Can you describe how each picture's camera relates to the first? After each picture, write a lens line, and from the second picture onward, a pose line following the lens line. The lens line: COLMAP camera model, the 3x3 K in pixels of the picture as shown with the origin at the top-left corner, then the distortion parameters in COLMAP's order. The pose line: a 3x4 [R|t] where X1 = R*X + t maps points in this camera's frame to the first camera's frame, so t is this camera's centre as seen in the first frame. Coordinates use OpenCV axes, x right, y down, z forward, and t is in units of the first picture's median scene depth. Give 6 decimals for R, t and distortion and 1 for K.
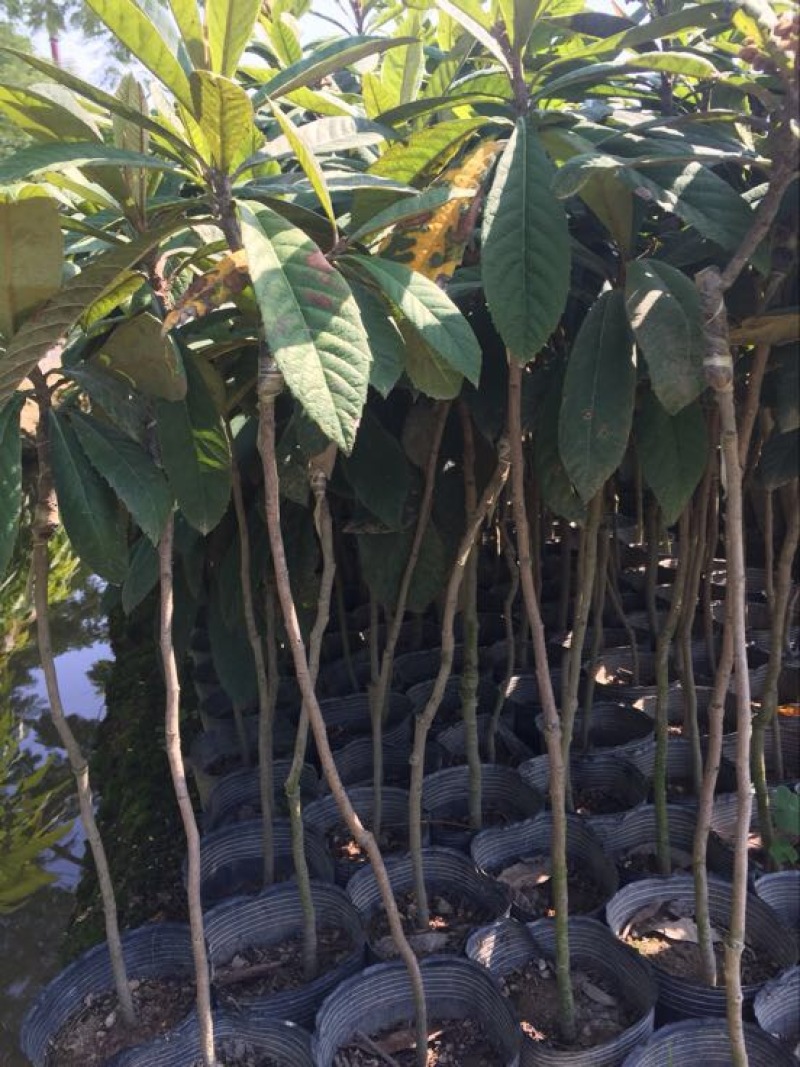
lens RADIAL K [[907.9, 0, 400.0], [0, 907.9, 533.5], [0, 0, 1]] dist [0.063091, -0.101739]
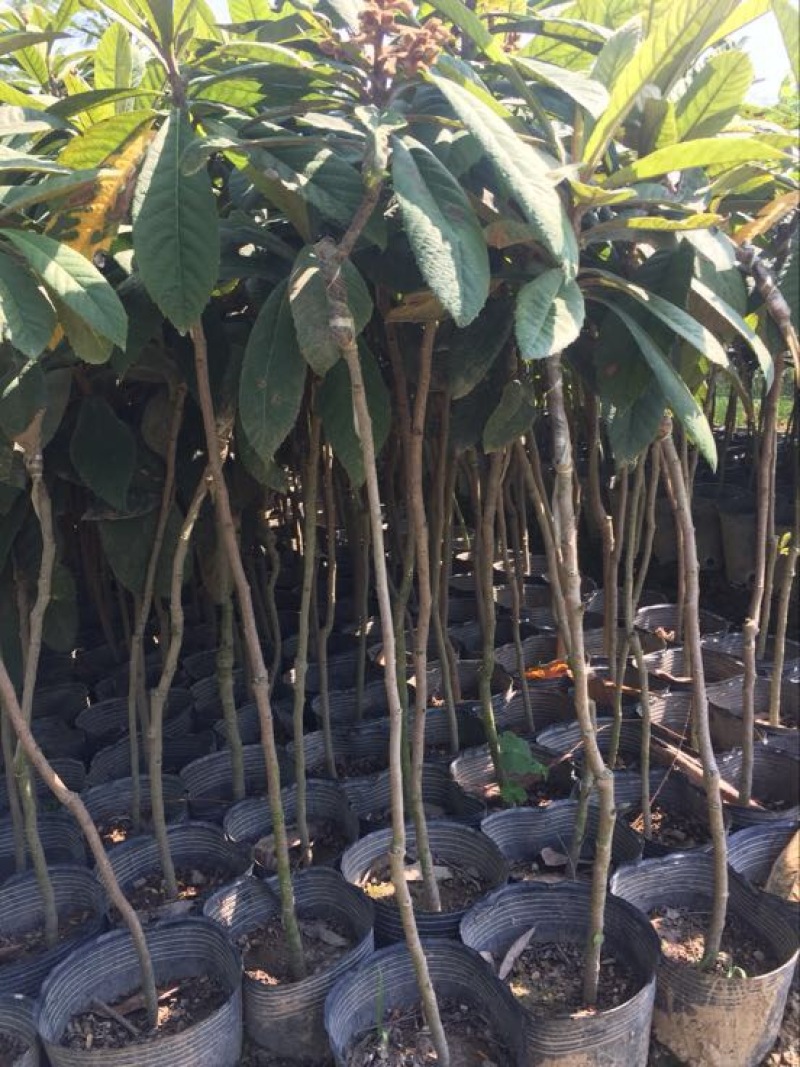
lens RADIAL K [[907.9, 0, 400.0], [0, 907.9, 533.5], [0, 0, 1]] dist [0.063091, -0.101739]
pose [[0.988447, -0.048902, 0.143462, 0.172306], [0.053049, 0.998273, -0.025221, 0.071362], [-0.141981, 0.032540, 0.989334, -0.074816]]
